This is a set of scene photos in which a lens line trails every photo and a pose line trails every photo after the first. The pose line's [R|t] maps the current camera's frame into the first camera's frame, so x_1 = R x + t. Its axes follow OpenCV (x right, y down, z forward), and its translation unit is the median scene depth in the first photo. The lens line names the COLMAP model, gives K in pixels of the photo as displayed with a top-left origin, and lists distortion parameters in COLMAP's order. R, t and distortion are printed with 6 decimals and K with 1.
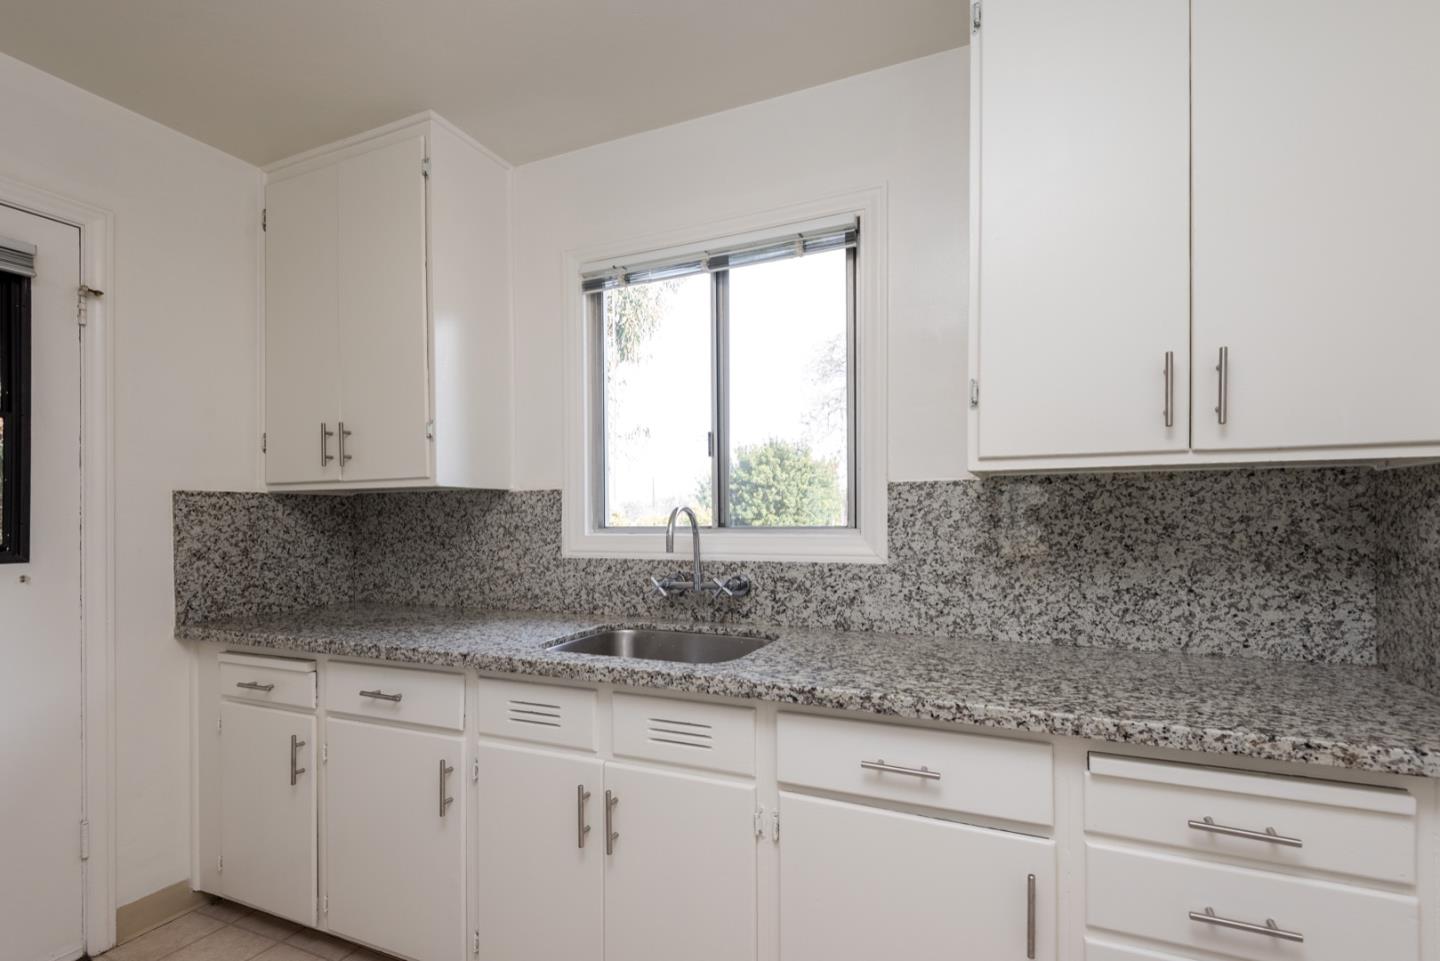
lens RADIAL K [[682.0, 0, 725.0], [0, 682.0, 515.4], [0, 0, 1]] dist [0.002275, -0.000023]
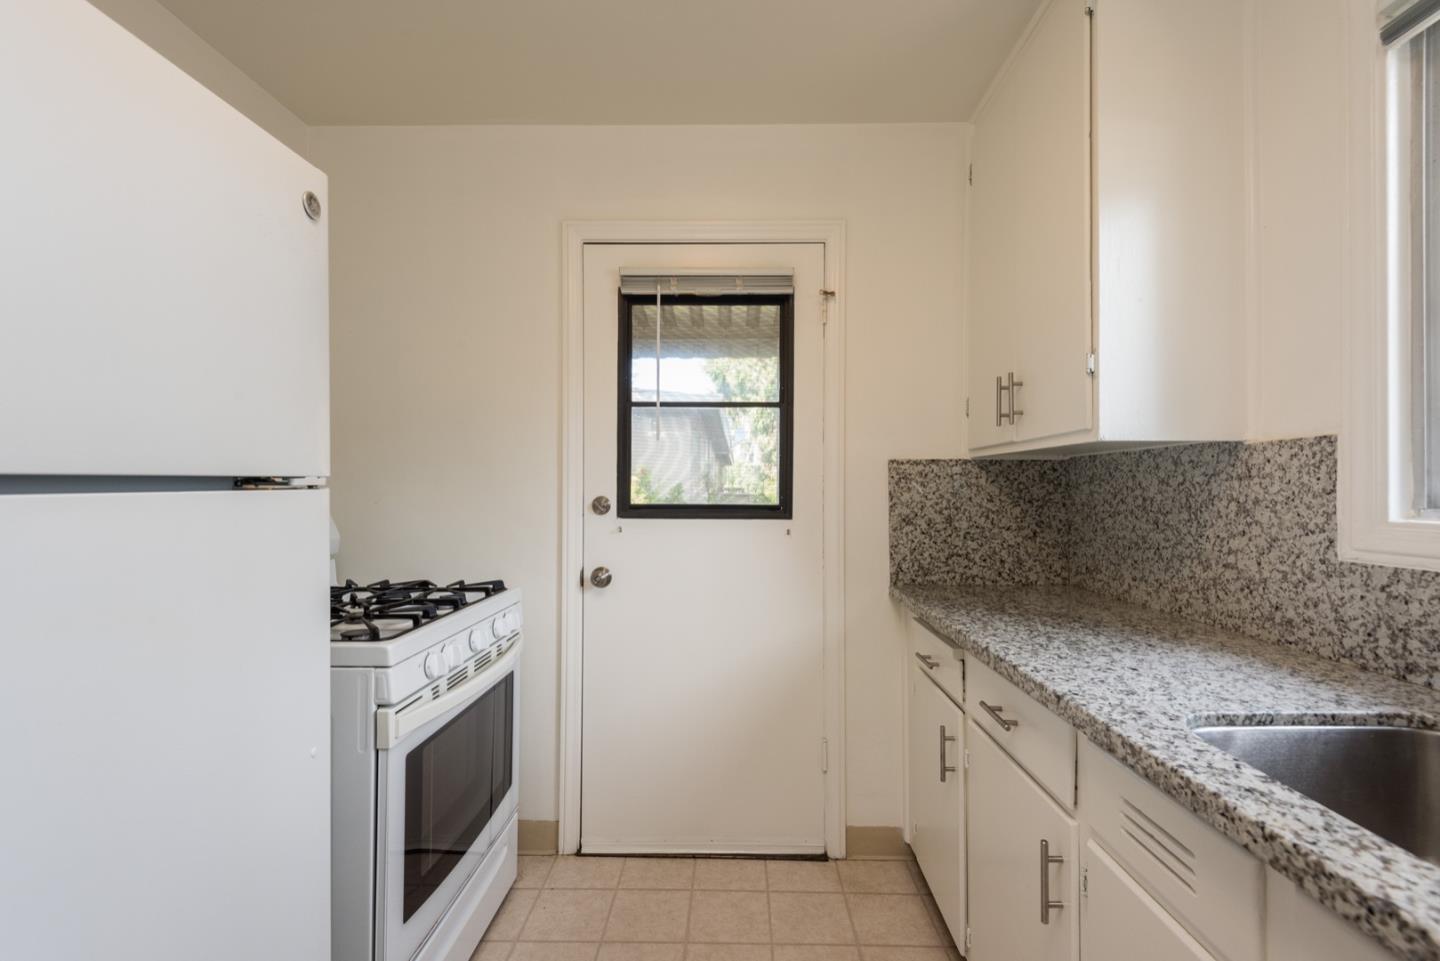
lens RADIAL K [[667.9, 0, 720.0], [0, 667.9, 480.5], [0, 0, 1]] dist [0.021775, -0.011039]
pose [[0.396375, -0.003347, -0.918083, 0.056705], [-0.002393, 0.999986, -0.004678, 0.002325], [0.918086, 0.004052, 0.396361, 0.323866]]
